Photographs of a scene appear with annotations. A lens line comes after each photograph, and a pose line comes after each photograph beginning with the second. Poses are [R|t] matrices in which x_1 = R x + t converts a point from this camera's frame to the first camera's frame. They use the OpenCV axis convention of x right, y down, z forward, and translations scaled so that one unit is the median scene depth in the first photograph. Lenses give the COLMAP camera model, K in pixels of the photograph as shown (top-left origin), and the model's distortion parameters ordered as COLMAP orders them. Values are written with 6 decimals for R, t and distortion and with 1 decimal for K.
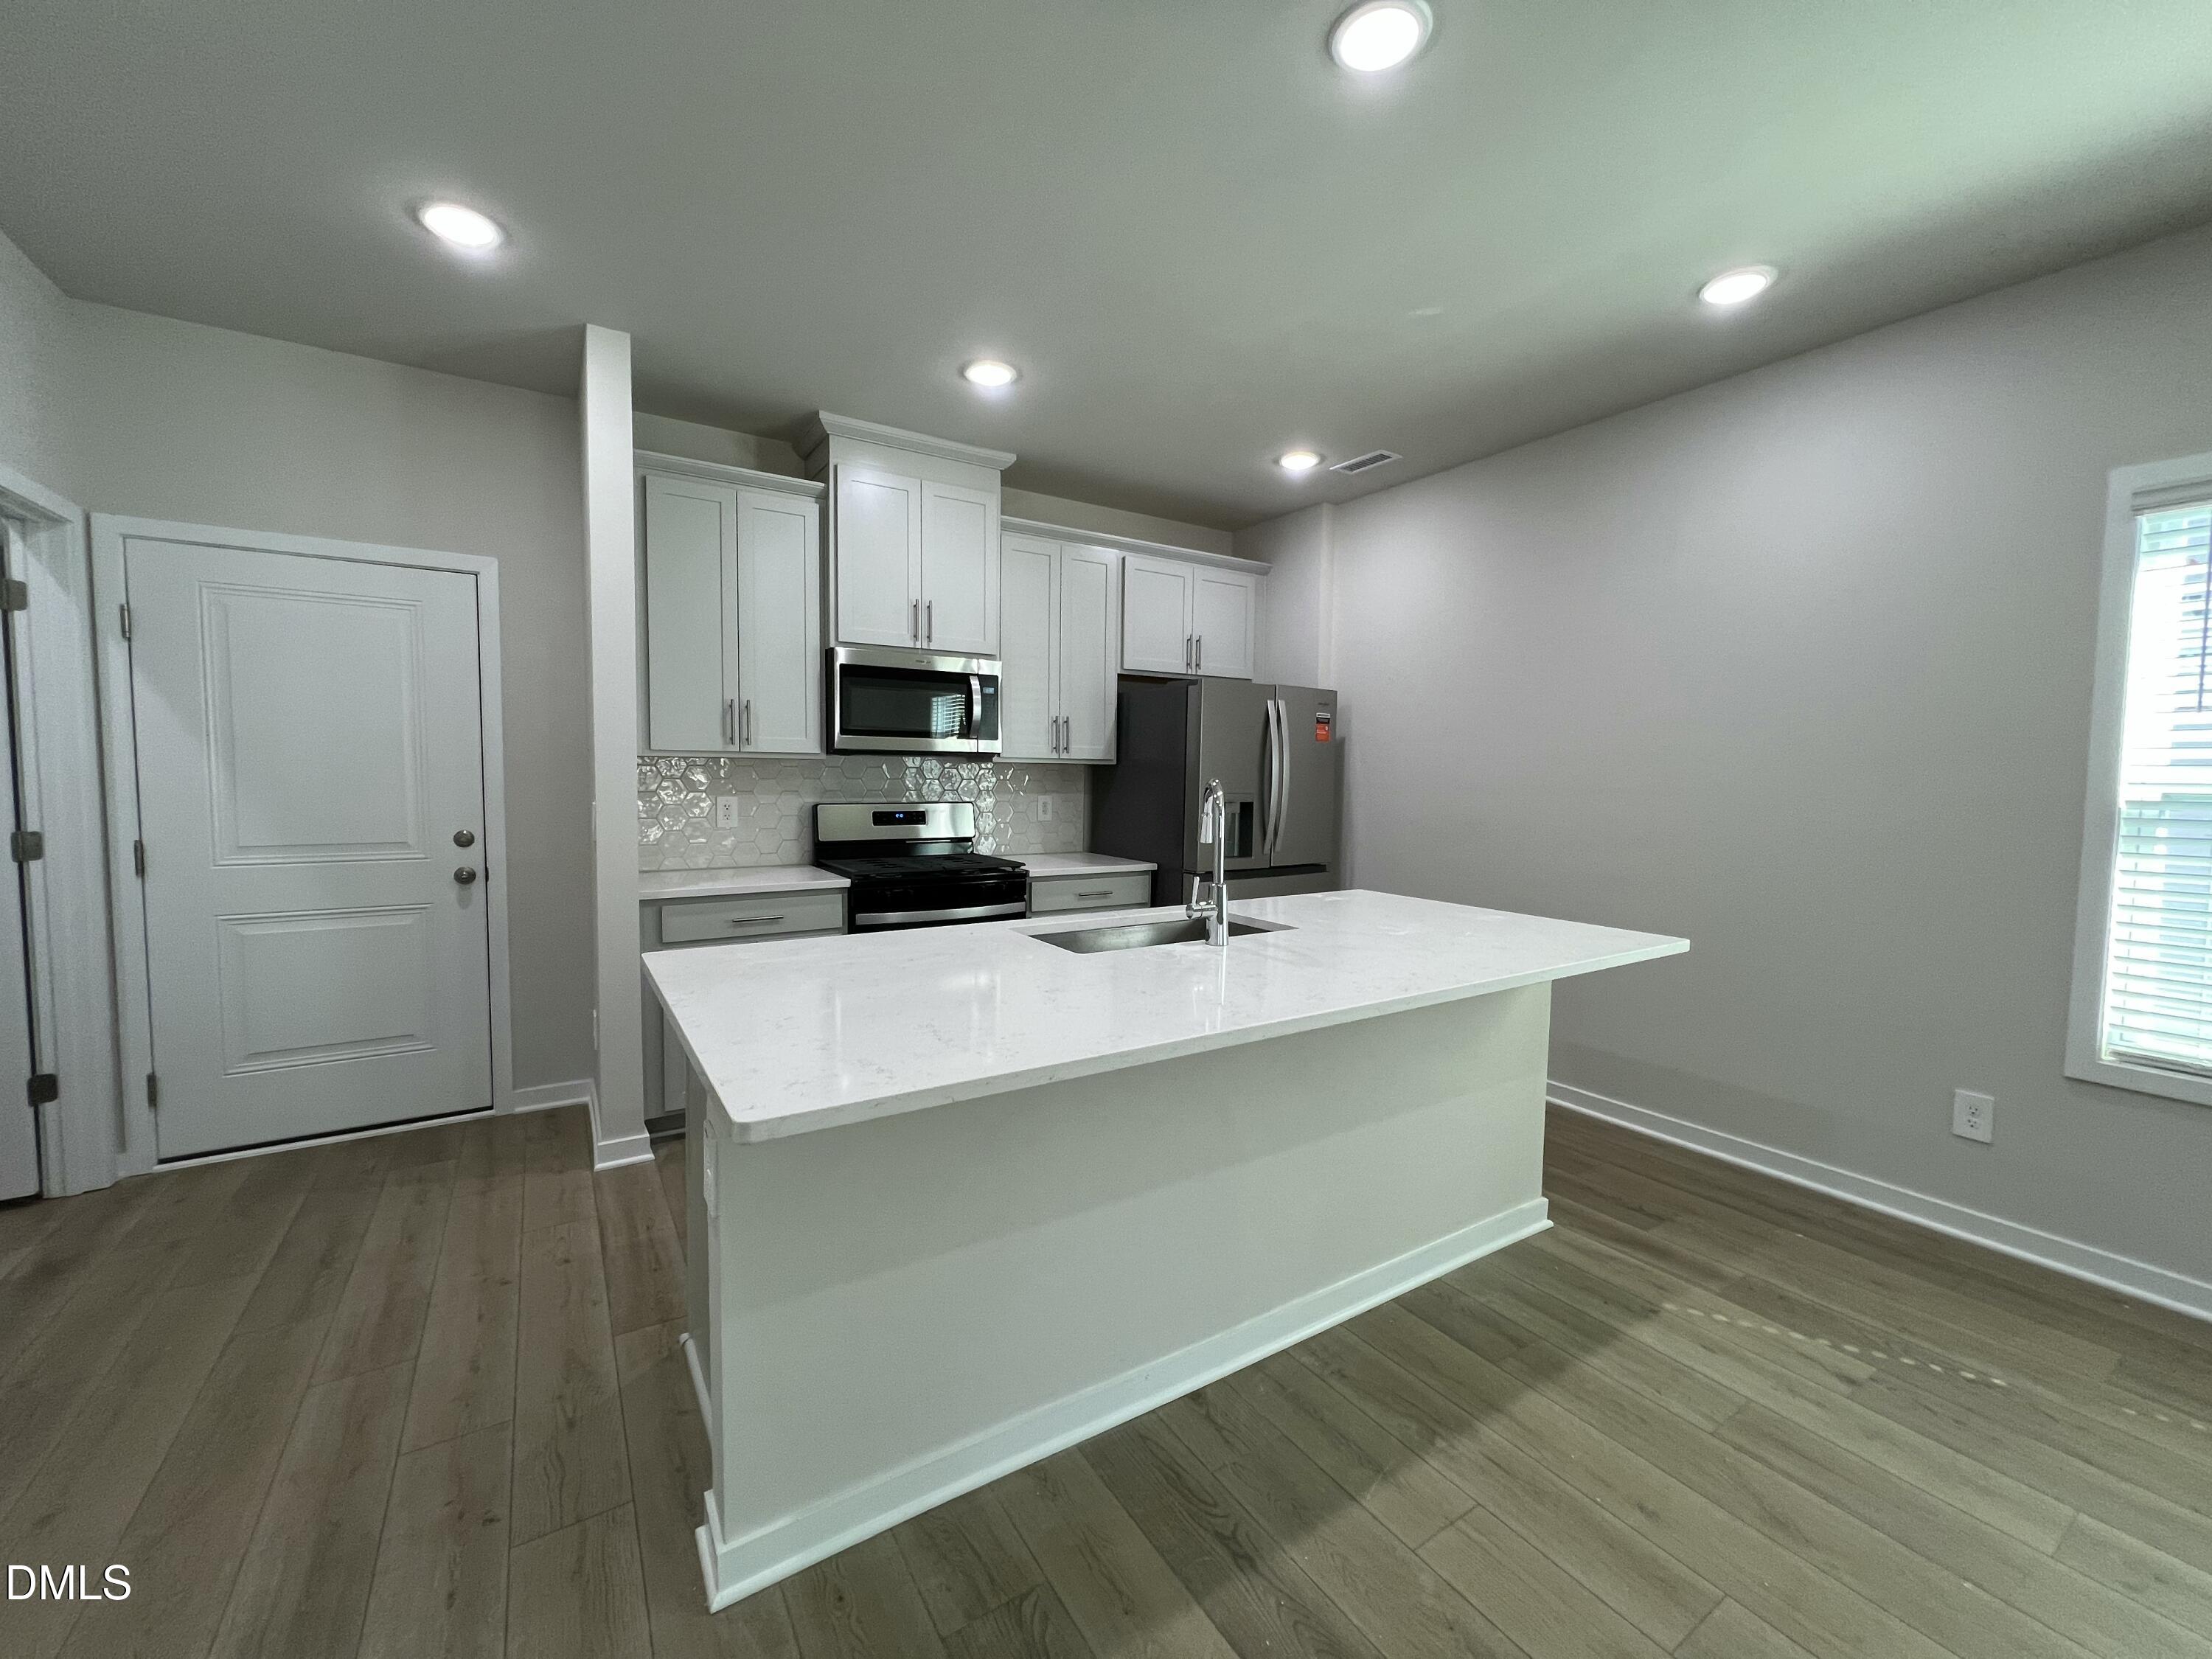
lens RADIAL K [[883.1, 0, 1100.8], [0, 883.1, 823.9], [0, 0, 1]] dist [-0.002766, -0.000151]
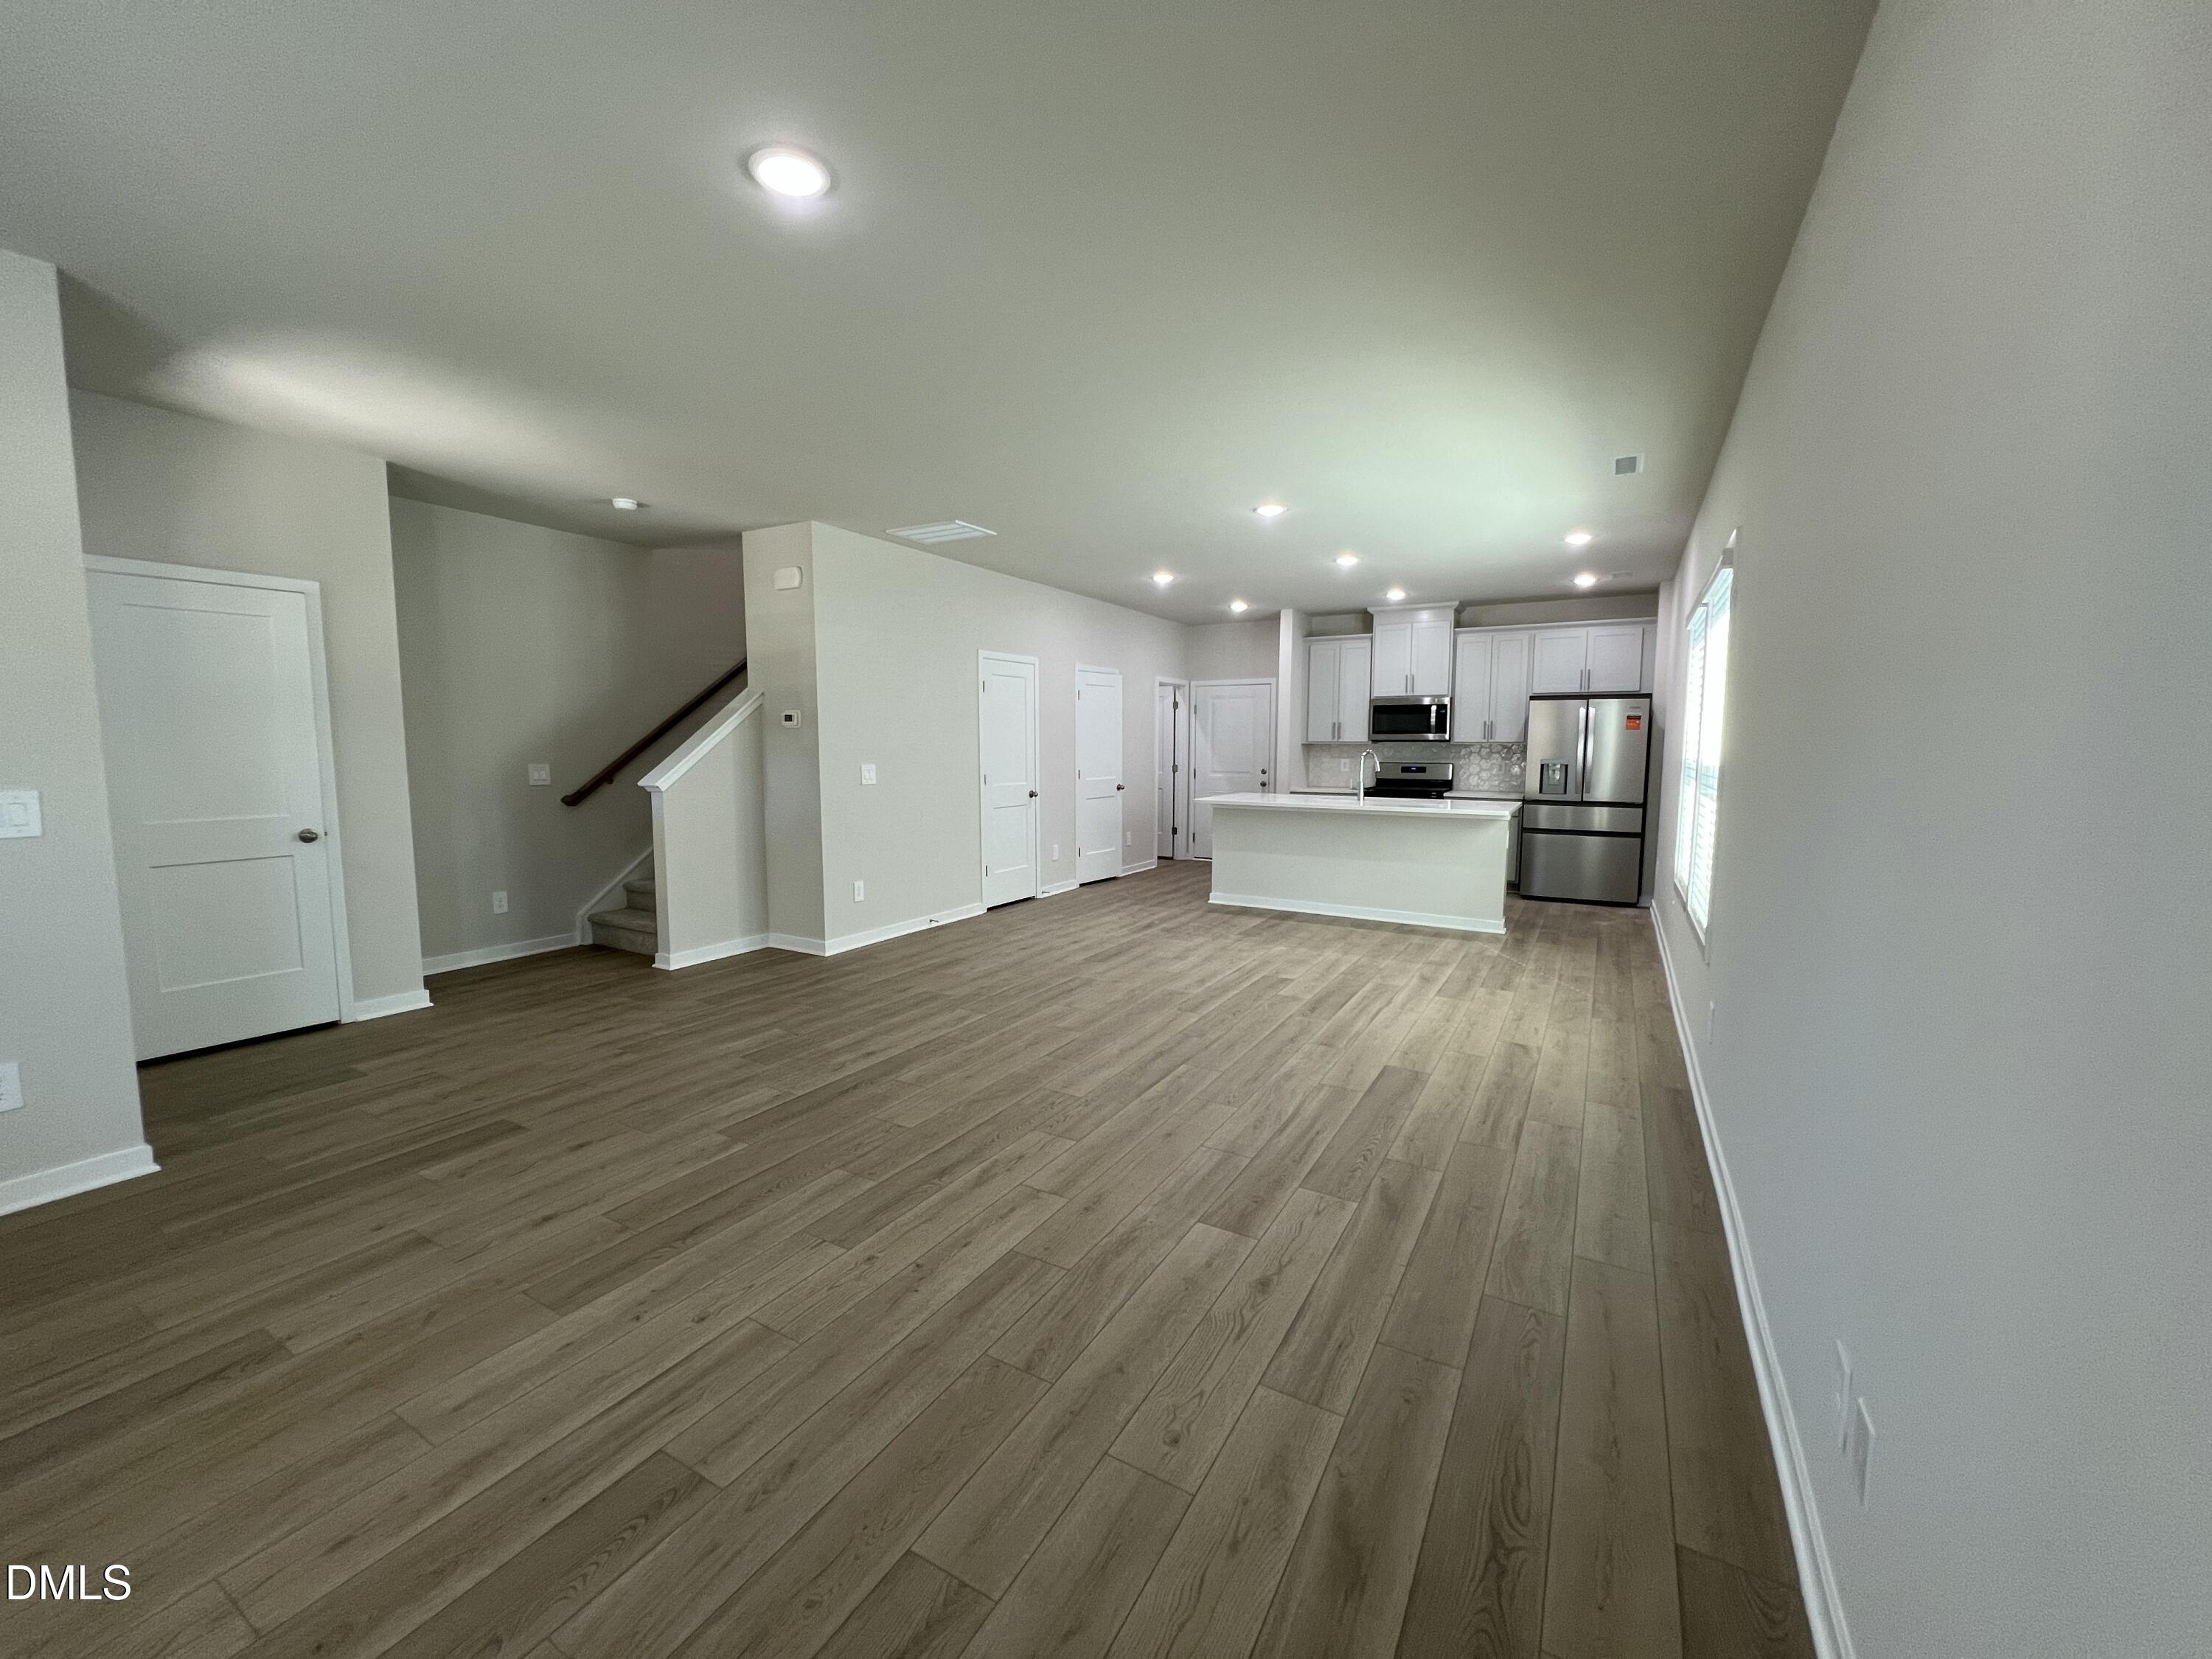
lens RADIAL K [[883.1, 0, 1100.8], [0, 883.1, 823.9], [0, 0, 1]] dist [-0.002766, -0.000151]
pose [[0.461785, 0.070125, -0.884215, 1.682227], [-0.051631, 0.997305, 0.052130, 0.065921], [0.885488, 0.021580, 0.464161, -0.885008]]
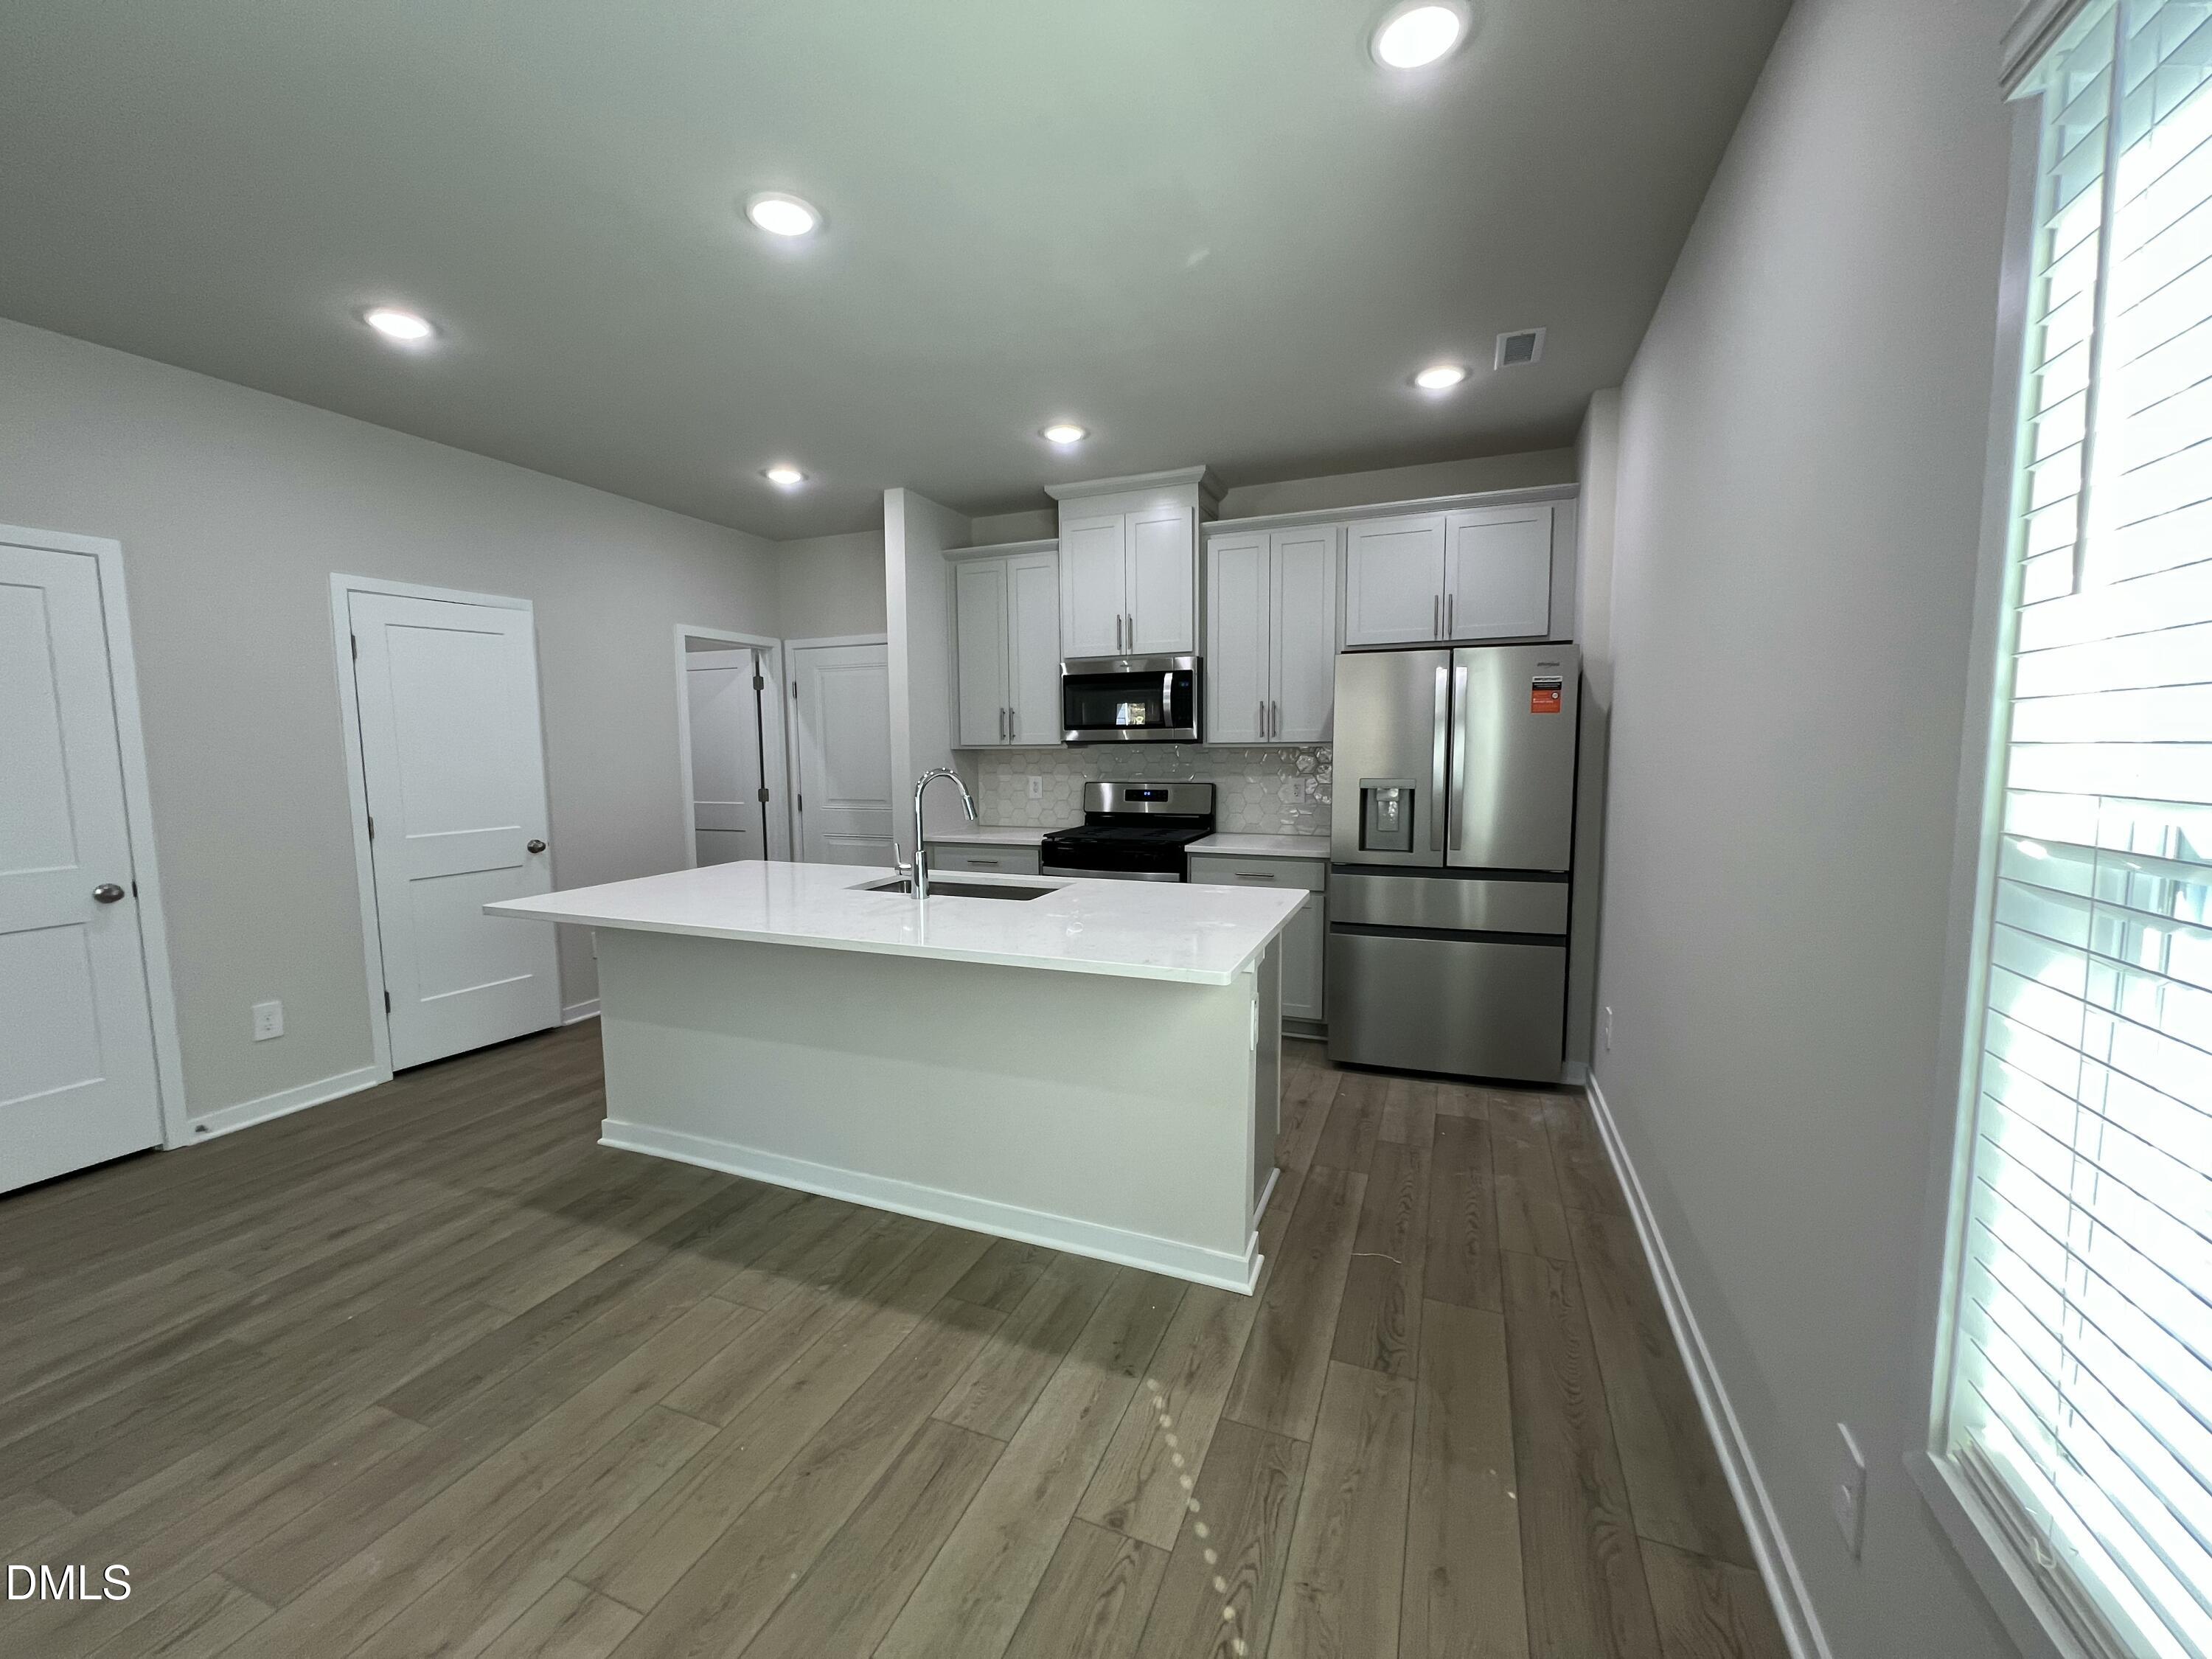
lens RADIAL K [[883.1, 0, 1100.8], [0, 883.1, 823.9], [0, 0, 1]] dist [-0.002766, -0.000151]
pose [[0.581411, 0.057352, -0.811586, 0.863513], [-0.032858, 0.998354, 0.047011, -0.026961], [0.812946, -0.000665, 0.582338, 0.304842]]
